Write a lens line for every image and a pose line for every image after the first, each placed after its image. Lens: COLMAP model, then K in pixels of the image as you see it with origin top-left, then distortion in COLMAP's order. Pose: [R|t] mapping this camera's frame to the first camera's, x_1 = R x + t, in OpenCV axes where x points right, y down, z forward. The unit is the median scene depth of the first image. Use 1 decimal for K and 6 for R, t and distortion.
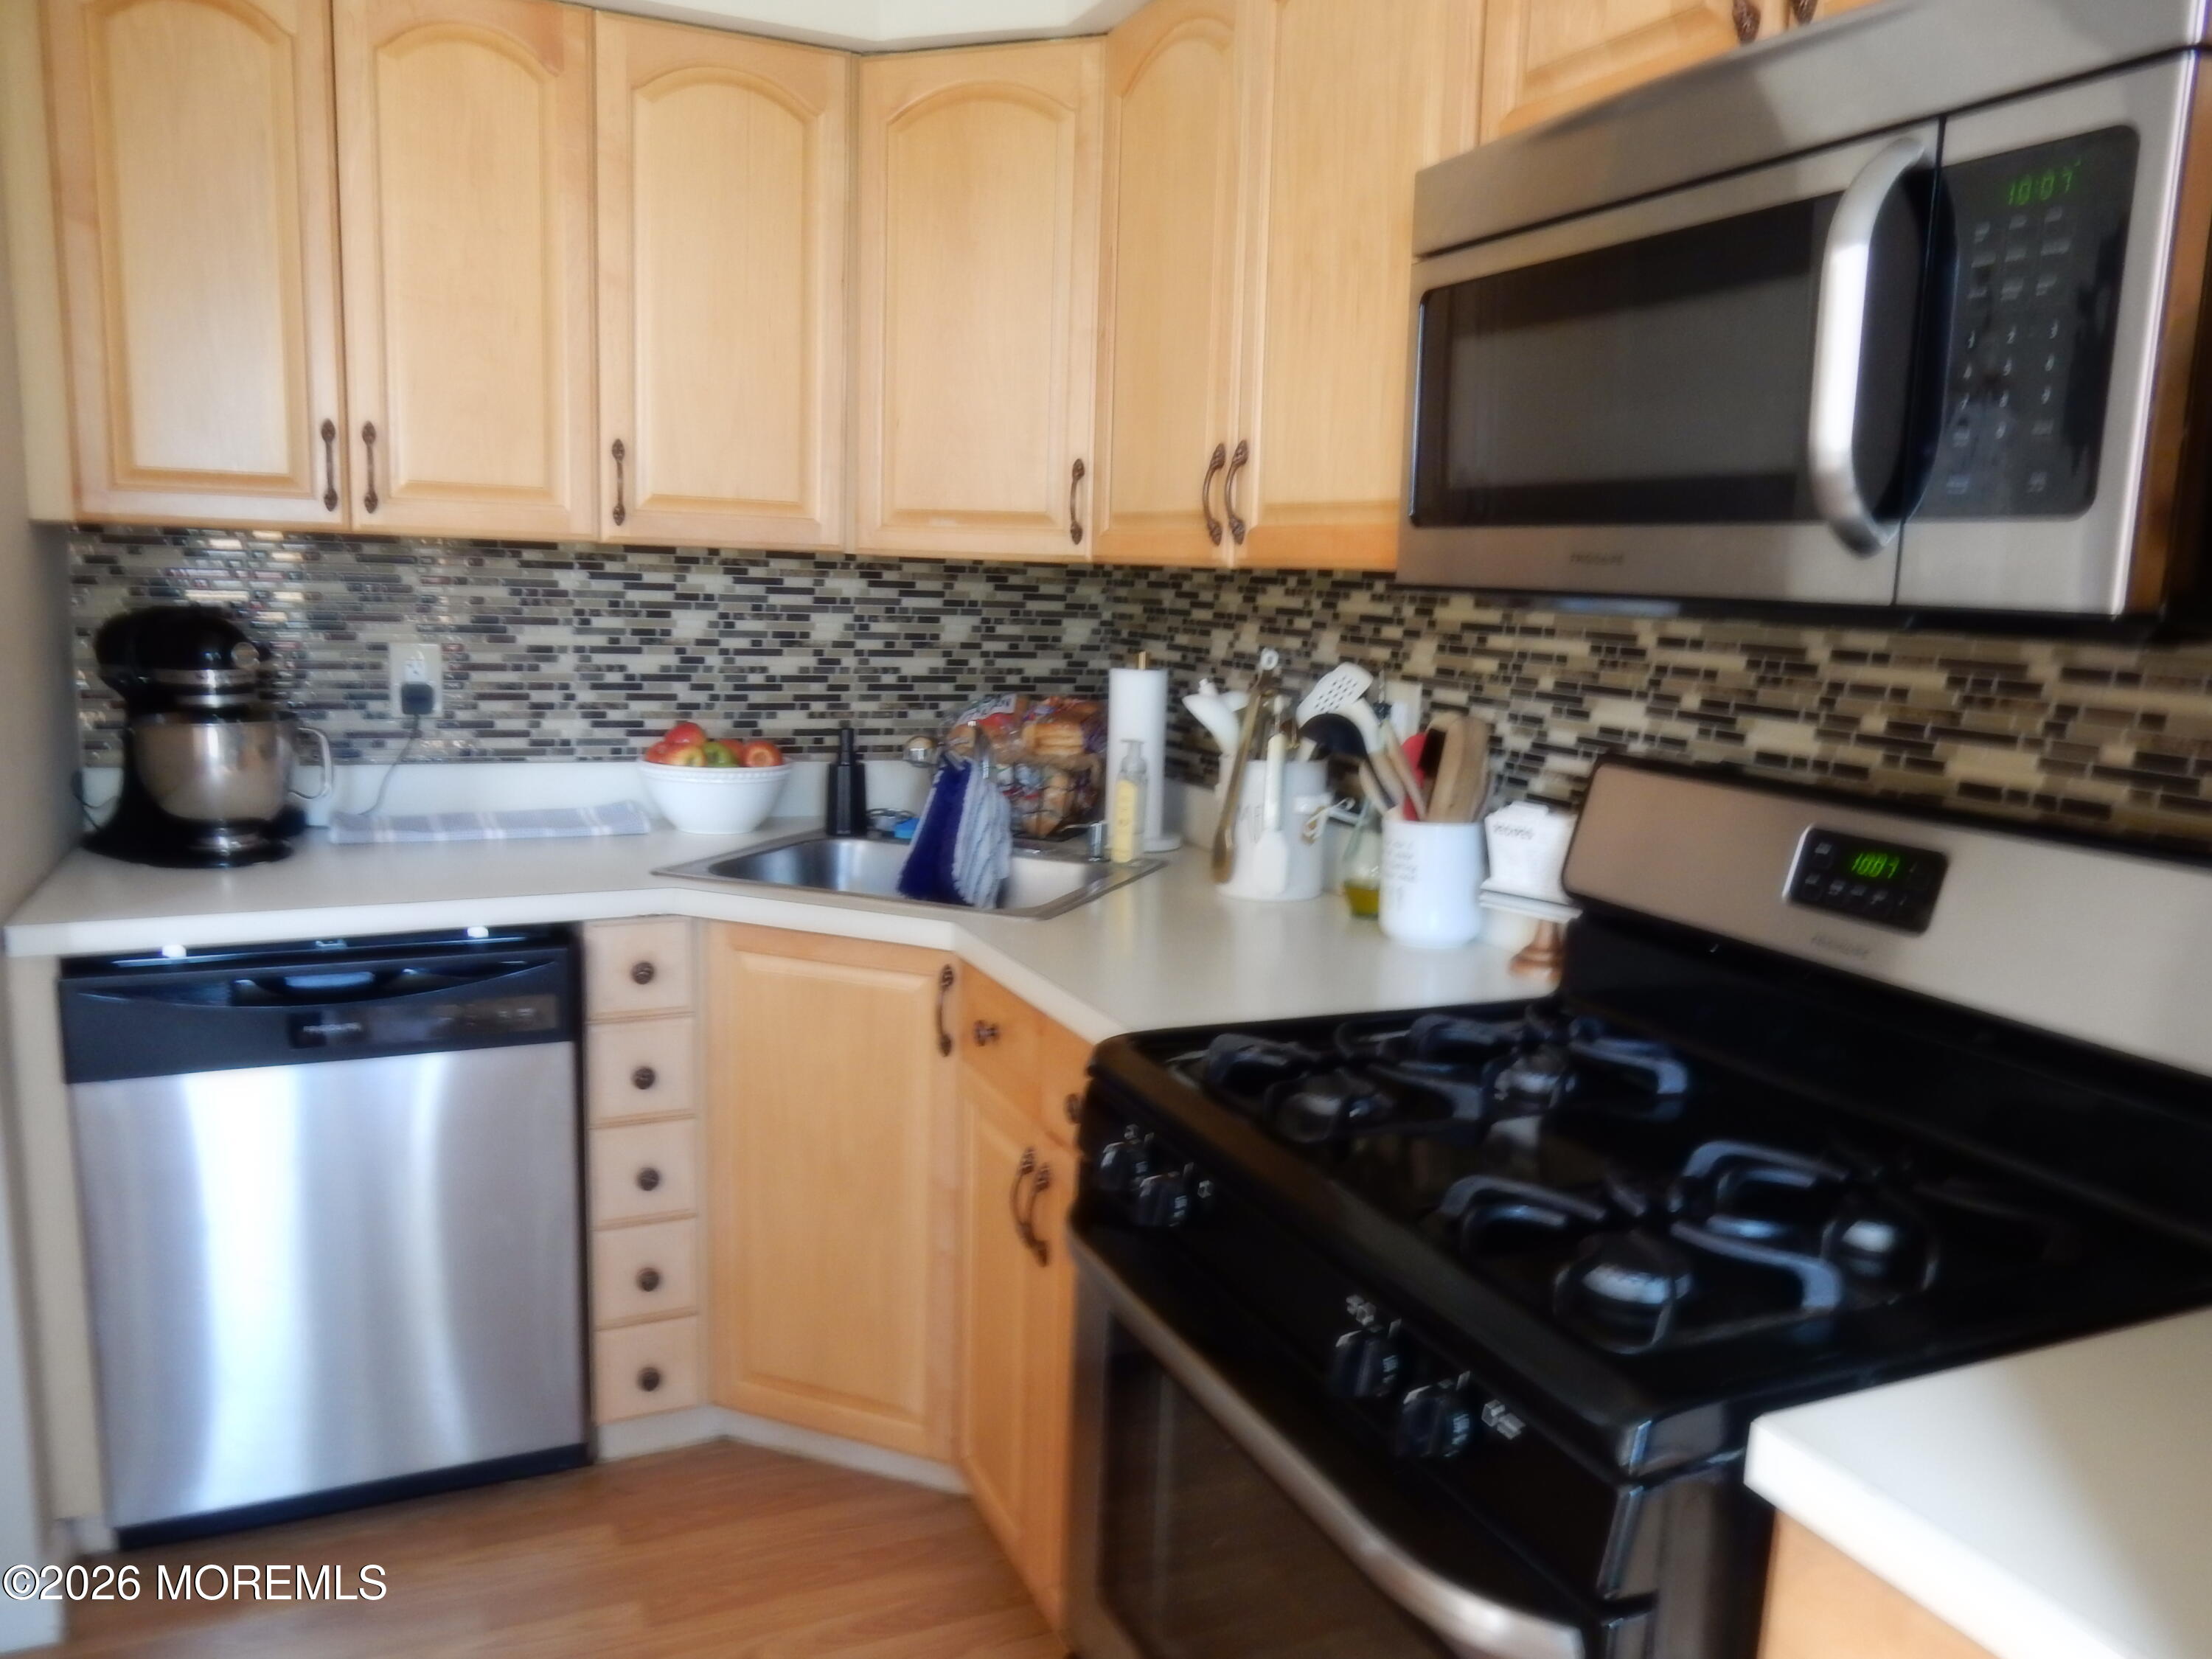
lens RADIAL K [[1605.9, 0, 1125.8], [0, 1605.9, 837.7], [0, 0, 1]] dist [-0.009501, 0.004764]
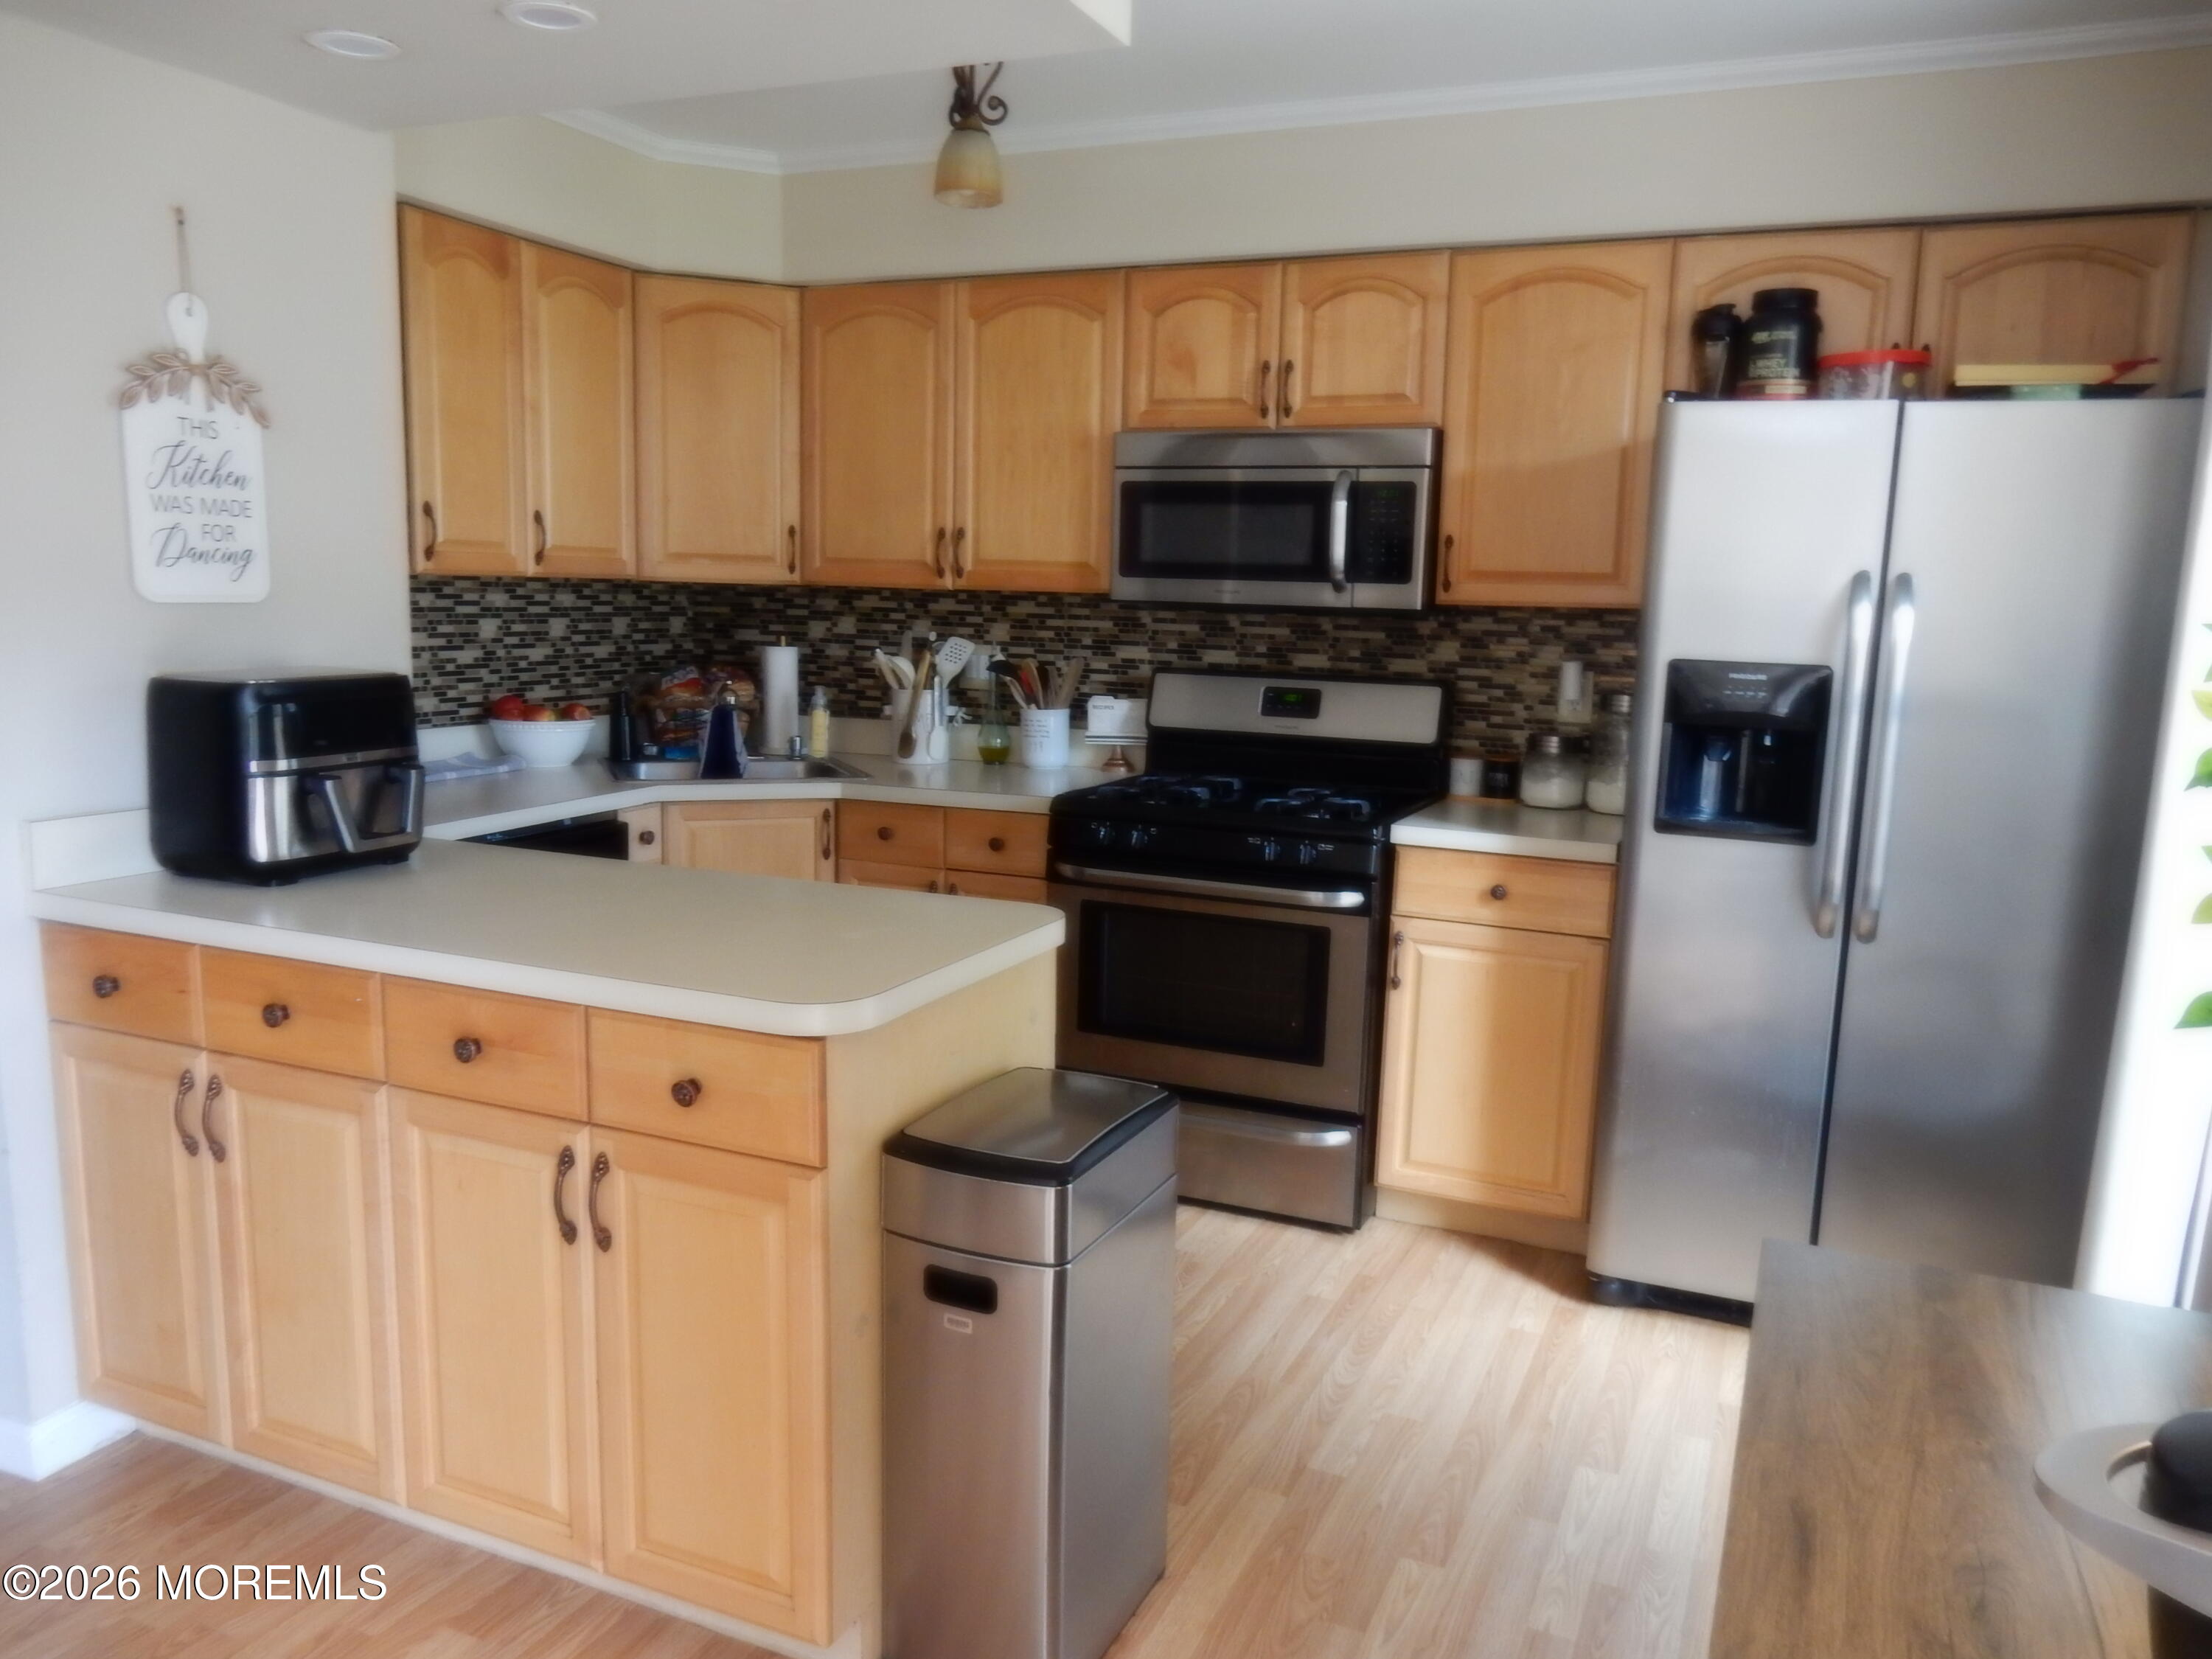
lens RADIAL K [[1605.9, 0, 1086.6], [0, 1605.9, 831.7], [0, 0, 1]] dist [-0.009501, 0.004764]
pose [[0.745024, -0.114128, 0.657202, -0.958104], [0.109235, 0.992828, 0.048580, 0.043084], [-0.658033, 0.035596, 0.752147, -0.497845]]
